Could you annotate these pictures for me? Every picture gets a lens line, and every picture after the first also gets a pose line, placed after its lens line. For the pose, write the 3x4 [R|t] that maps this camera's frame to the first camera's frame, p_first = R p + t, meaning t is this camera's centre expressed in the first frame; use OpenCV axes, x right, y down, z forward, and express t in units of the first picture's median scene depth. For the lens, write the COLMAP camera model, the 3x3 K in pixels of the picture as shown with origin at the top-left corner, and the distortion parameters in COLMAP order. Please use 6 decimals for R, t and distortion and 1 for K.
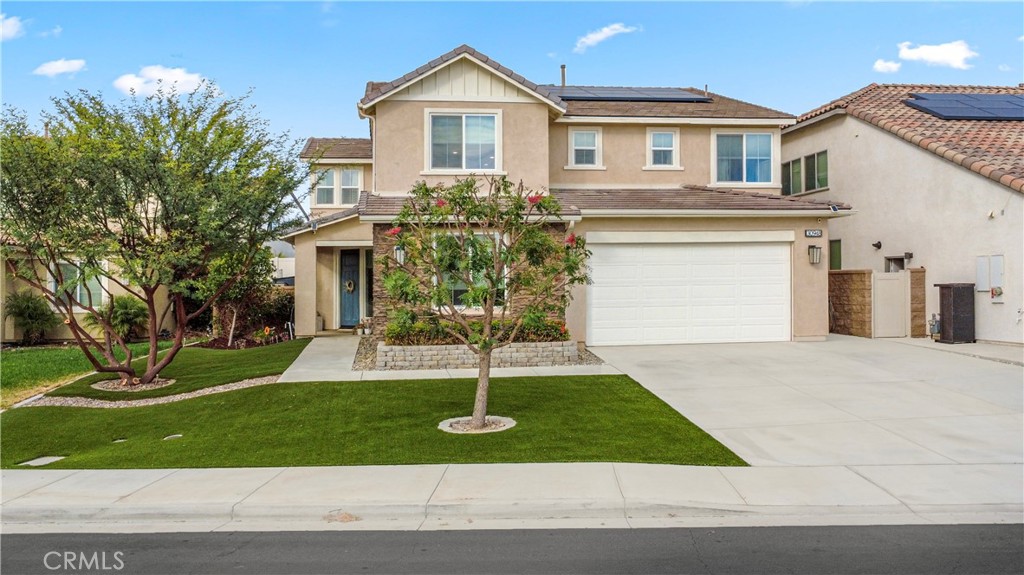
lens RADIAL K [[794.0, 0, 512.1], [0, 794.0, 287.3], [0, 0, 1]] dist [-0.000974, -0.000052]
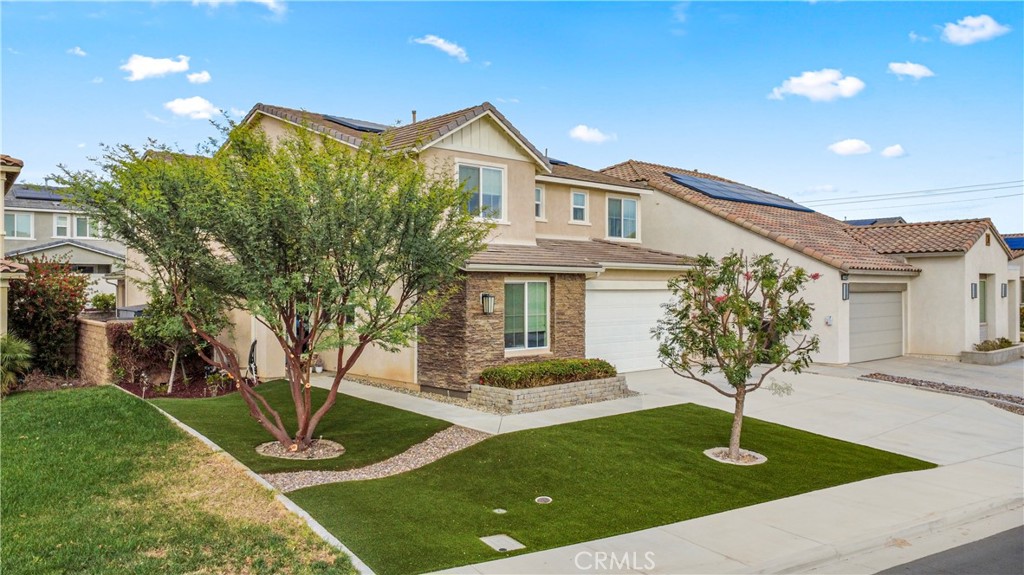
lens RADIAL K [[739.3, 0, 511.5], [0, 739.3, 290.8], [0, 0, 1]] dist [0.010104, 0.005203]
pose [[0.844354, 0.018006, 0.535483, -0.524657], [-0.010370, 0.999797, -0.017267, -0.030766], [-0.535685, 0.009027, 0.844370, 0.128522]]
